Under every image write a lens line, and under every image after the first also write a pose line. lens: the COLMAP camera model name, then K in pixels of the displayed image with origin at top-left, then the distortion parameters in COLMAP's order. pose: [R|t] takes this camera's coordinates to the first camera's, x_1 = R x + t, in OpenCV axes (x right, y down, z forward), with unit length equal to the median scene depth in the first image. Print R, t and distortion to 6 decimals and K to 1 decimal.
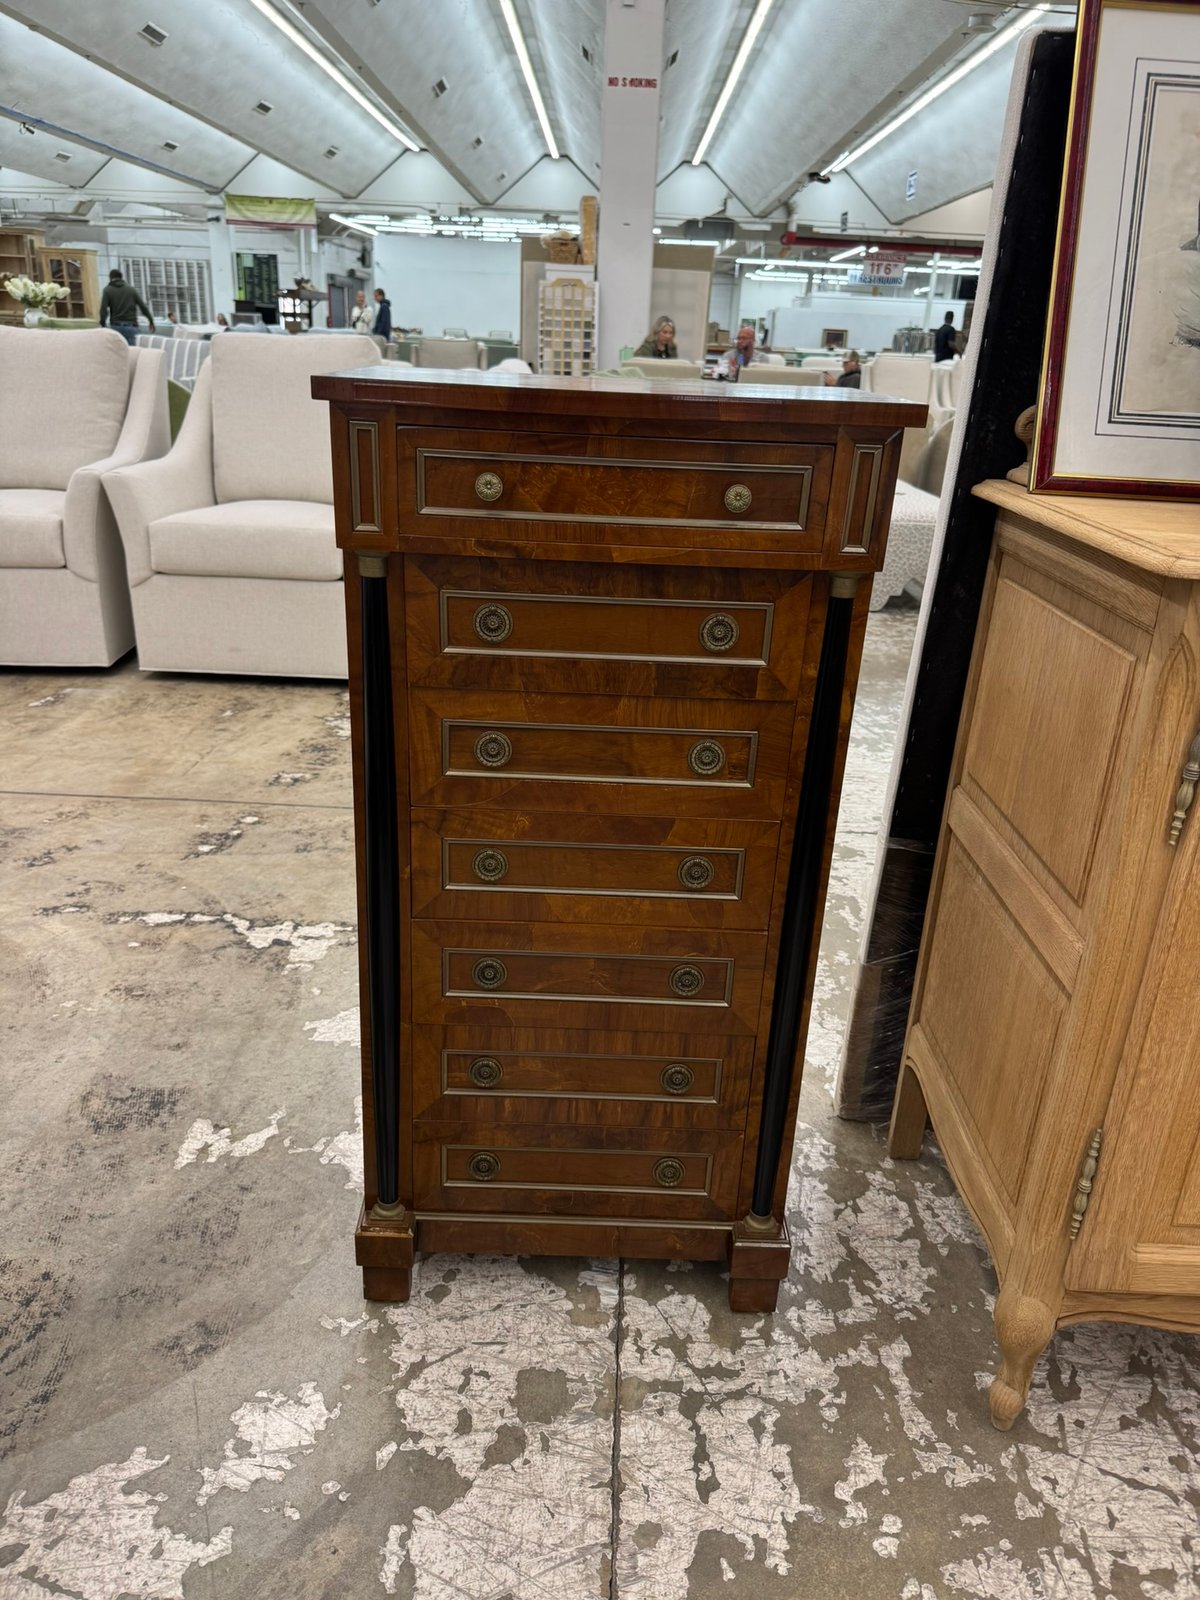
lens RADIAL K [[1117.9, 0, 599.5], [0, 1117.9, 797.0], [0, 0, 1]] dist [-0.023053, 0.007993]
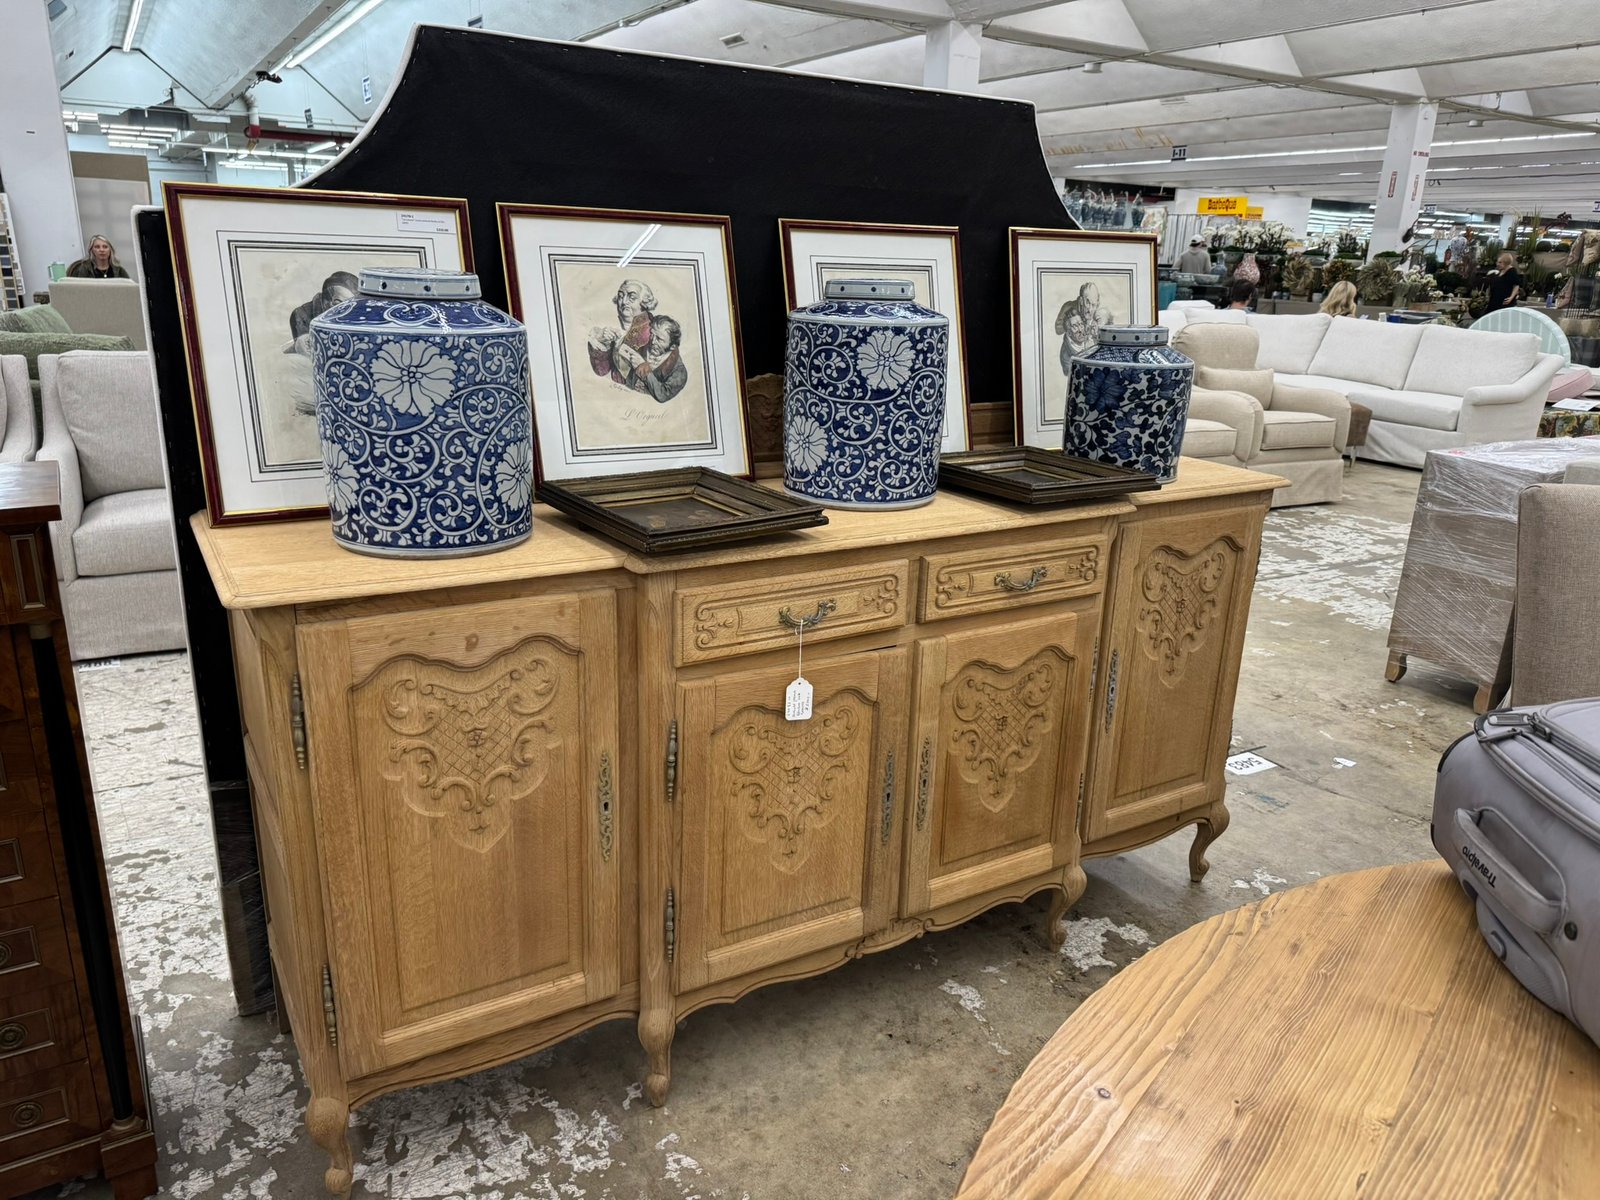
lens RADIAL K [[1117.9, 0, 804.0], [0, 1117.9, 605.4], [0, 0, 1]] dist [-0.023053, 0.007993]
pose [[0.843492, -0.175145, 0.507786, 0.222475], [0.203903, 0.978991, -0.001035, -0.021375], [-0.496936, 0.104412, 0.861483, -0.417060]]
